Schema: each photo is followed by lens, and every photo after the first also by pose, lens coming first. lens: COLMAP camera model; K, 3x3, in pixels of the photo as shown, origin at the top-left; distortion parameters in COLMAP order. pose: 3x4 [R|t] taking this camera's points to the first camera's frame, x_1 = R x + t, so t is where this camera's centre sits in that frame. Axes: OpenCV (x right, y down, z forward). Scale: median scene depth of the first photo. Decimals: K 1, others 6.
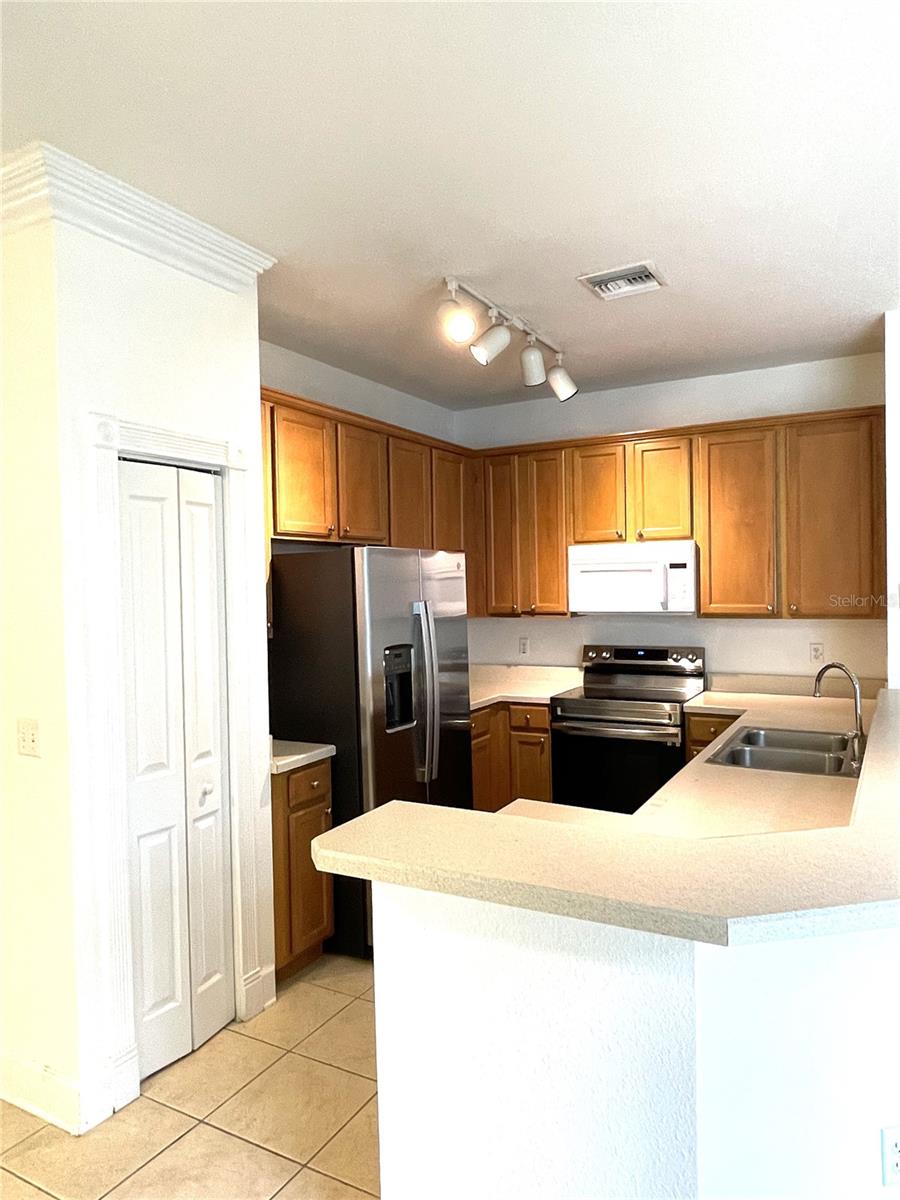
lens RADIAL K [[785.8, 0, 451.8], [0, 785.8, 598.0], [0, 0, 1]] dist [0.000305, -0.000162]
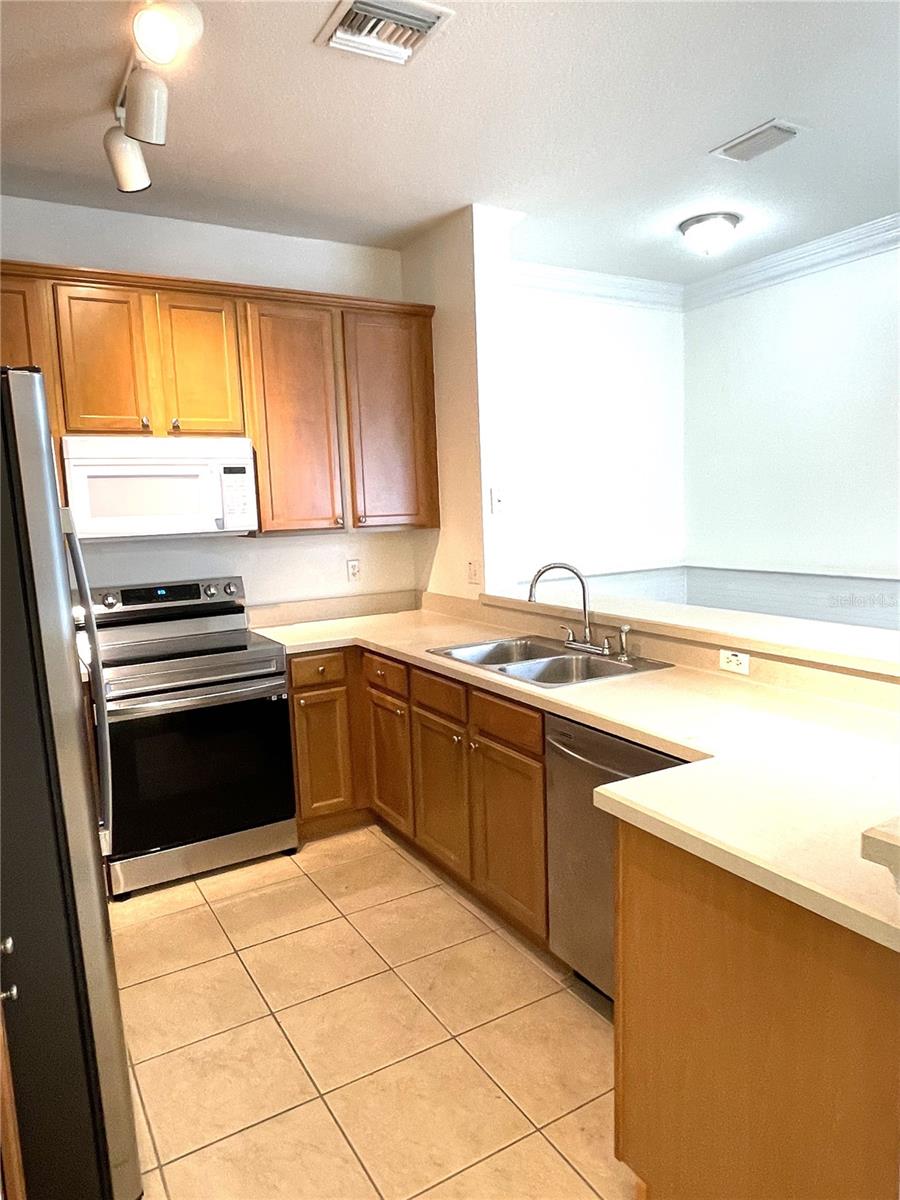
lens RADIAL K [[785.8, 0, 451.1], [0, 785.8, 605.5], [0, 0, 1]] dist [0.000305, -0.000162]
pose [[0.500666, -0.110147, 0.858604, -0.275905], [0.043755, 0.993824, 0.101980, 0.021042], [-0.864534, -0.013490, 0.502393, 0.426342]]
